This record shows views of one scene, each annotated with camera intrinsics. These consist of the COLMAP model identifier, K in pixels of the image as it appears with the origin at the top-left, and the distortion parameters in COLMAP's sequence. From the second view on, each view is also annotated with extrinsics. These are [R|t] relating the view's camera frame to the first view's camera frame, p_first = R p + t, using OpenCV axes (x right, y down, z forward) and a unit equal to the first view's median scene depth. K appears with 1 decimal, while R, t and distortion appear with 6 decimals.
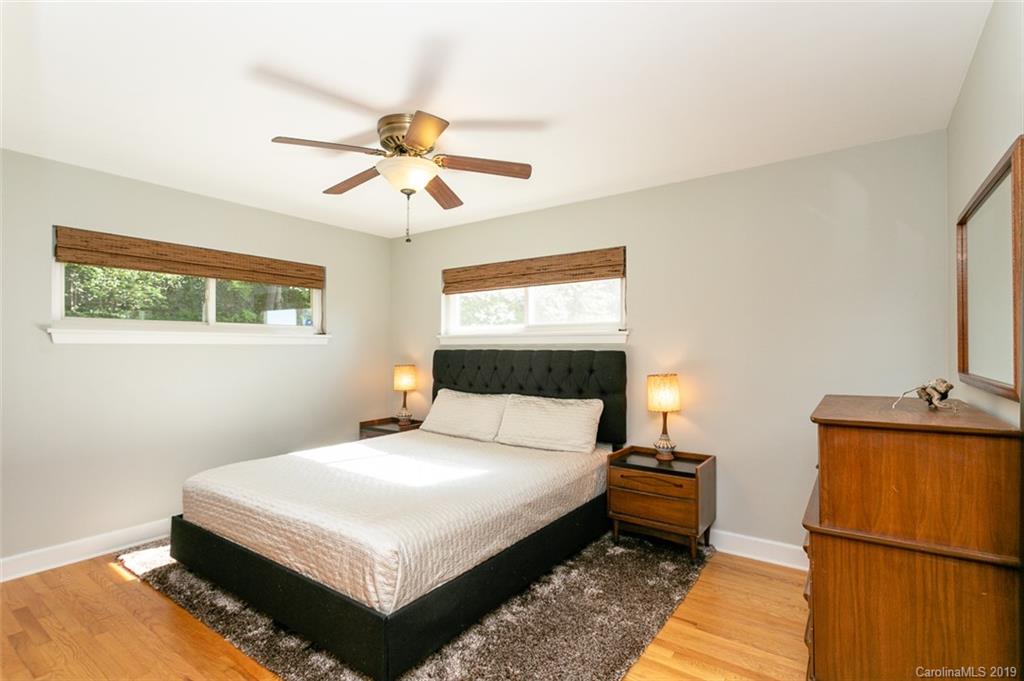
lens RADIAL K [[486.7, 0, 518.1], [0, 486.7, 347.3], [0, 0, 1]] dist [0.010854, -0.000441]
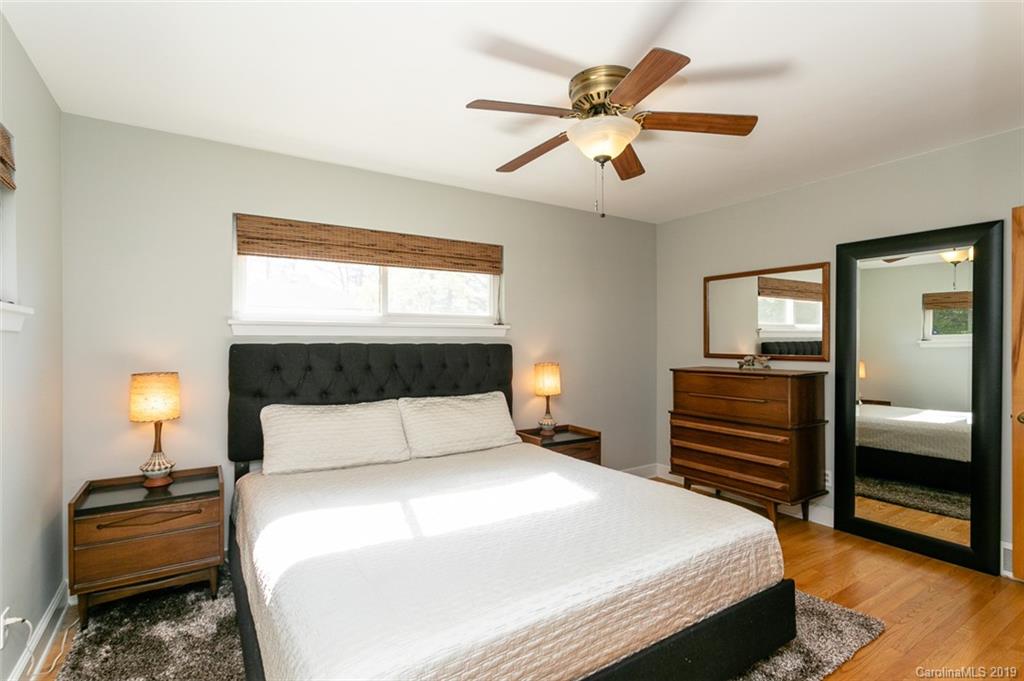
lens RADIAL K [[486.7, 0, 515.0], [0, 486.7, 336.3], [0, 0, 1]] dist [0.010854, -0.000441]
pose [[0.381465, 0.013589, 0.924283, -0.674986], [0.002299, 0.999875, -0.015649, 0.007059], [-0.924381, 0.008095, 0.381386, 0.506171]]
